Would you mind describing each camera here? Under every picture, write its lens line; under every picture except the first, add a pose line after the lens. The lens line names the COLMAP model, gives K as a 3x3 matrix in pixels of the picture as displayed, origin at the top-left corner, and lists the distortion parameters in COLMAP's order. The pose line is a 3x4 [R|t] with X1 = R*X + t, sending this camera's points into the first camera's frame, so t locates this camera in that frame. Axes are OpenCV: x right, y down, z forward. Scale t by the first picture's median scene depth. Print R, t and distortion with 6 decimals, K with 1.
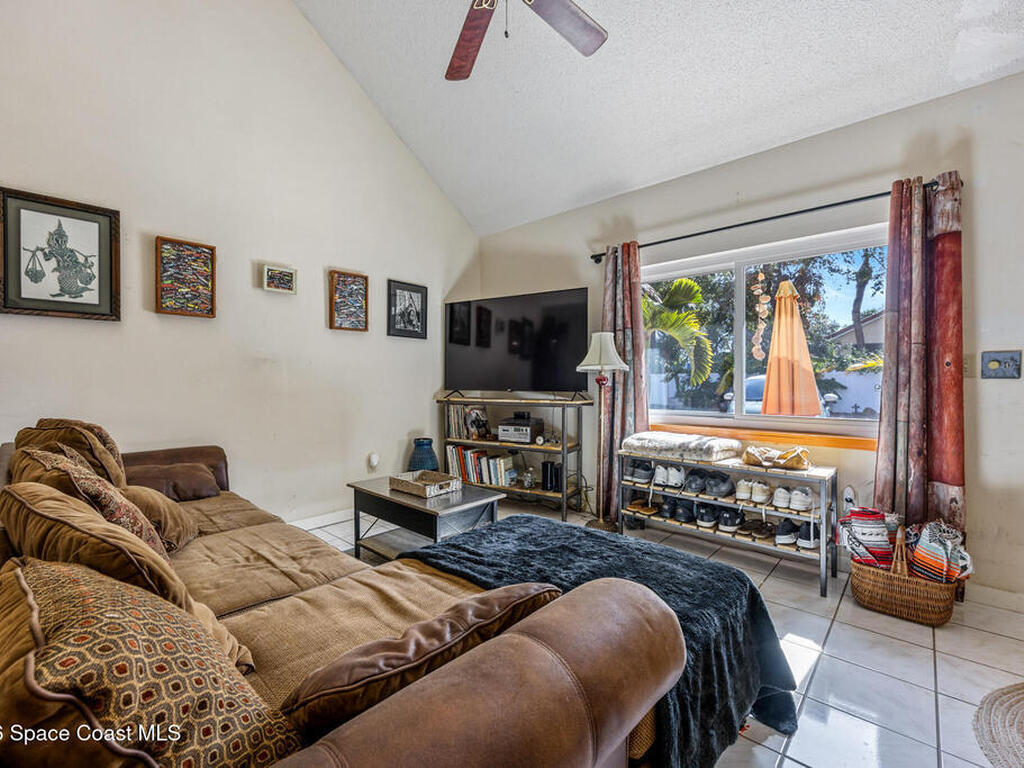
lens RADIAL K [[445.0, 0, 512.0], [0, 445.0, 384.0], [0, 0, 1]] dist [-0.001091, -0.000149]
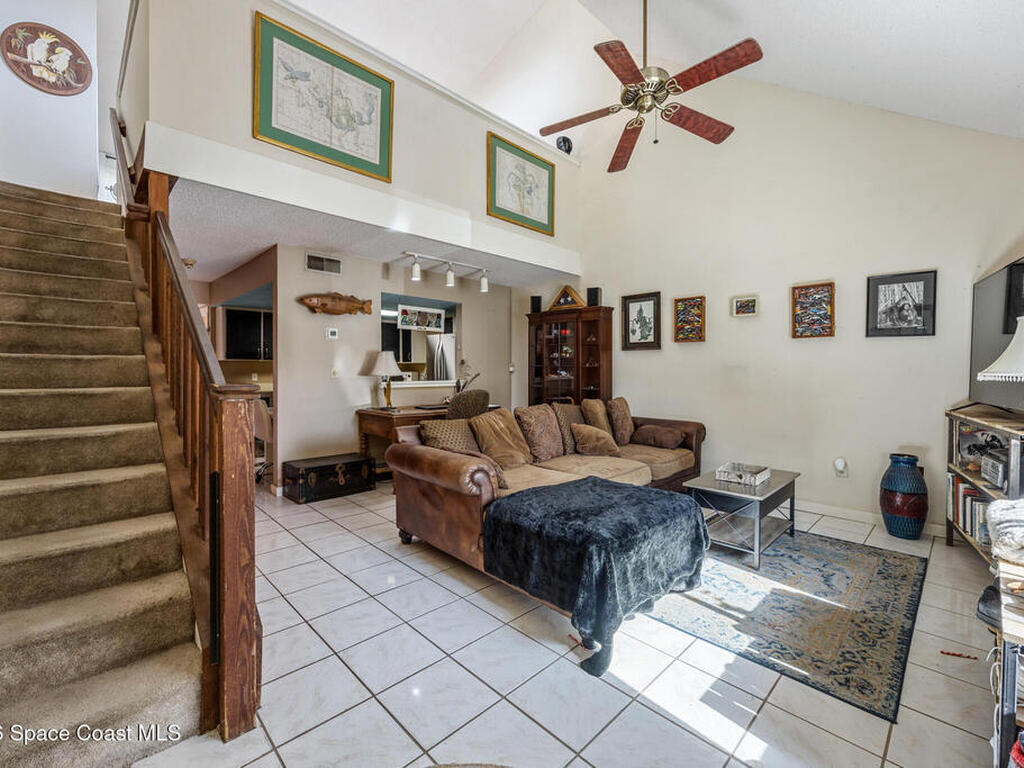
lens RADIAL K [[445.0, 0, 512.0], [0, 445.0, 384.0], [0, 0, 1]] dist [-0.001091, -0.000149]
pose [[-0.043617, 0.027597, -0.998667, 0.809433], [-0.021257, 0.999366, 0.028545, -0.025297], [0.998822, 0.022473, -0.043003, 0.347788]]
